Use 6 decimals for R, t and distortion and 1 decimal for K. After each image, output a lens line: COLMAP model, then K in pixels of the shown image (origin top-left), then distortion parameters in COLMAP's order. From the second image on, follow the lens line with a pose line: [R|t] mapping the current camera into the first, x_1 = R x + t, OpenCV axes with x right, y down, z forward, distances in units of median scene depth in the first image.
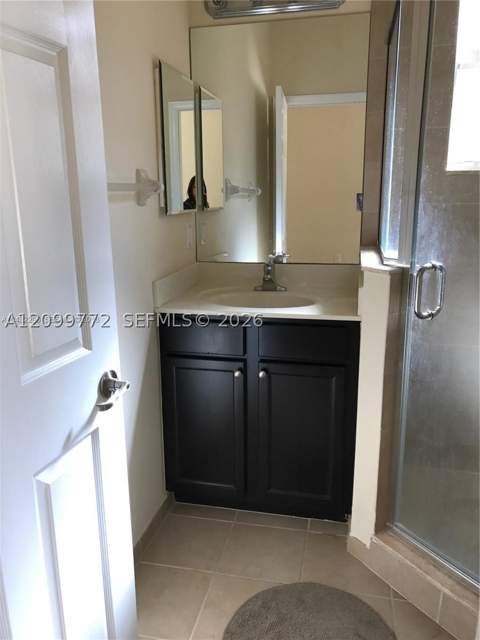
lens RADIAL K [[523.3, 0, 240.0], [0, 523.3, 320.0], [0, 0, 1]] dist [0.005420, 0.000278]
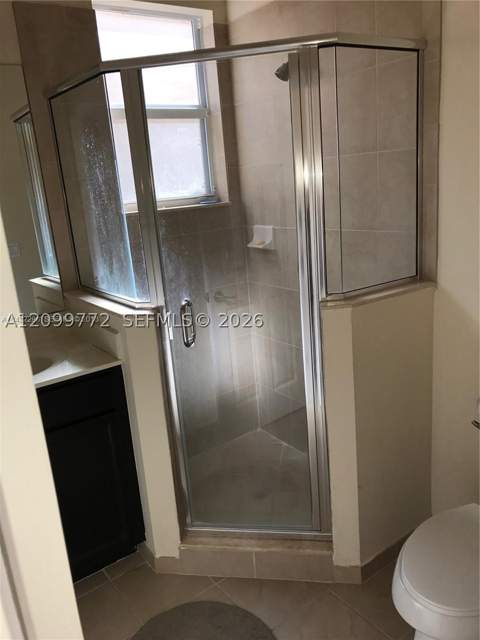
lens RADIAL K [[523.3, 0, 240.0], [0, 523.3, 320.0], [0, 0, 1]] dist [0.005420, 0.000278]
pose [[0.657544, -0.238124, 0.714795, -0.388672], [0.251676, 0.963663, 0.089512, -0.132358], [-0.710137, 0.121039, 0.693581, 0.086943]]
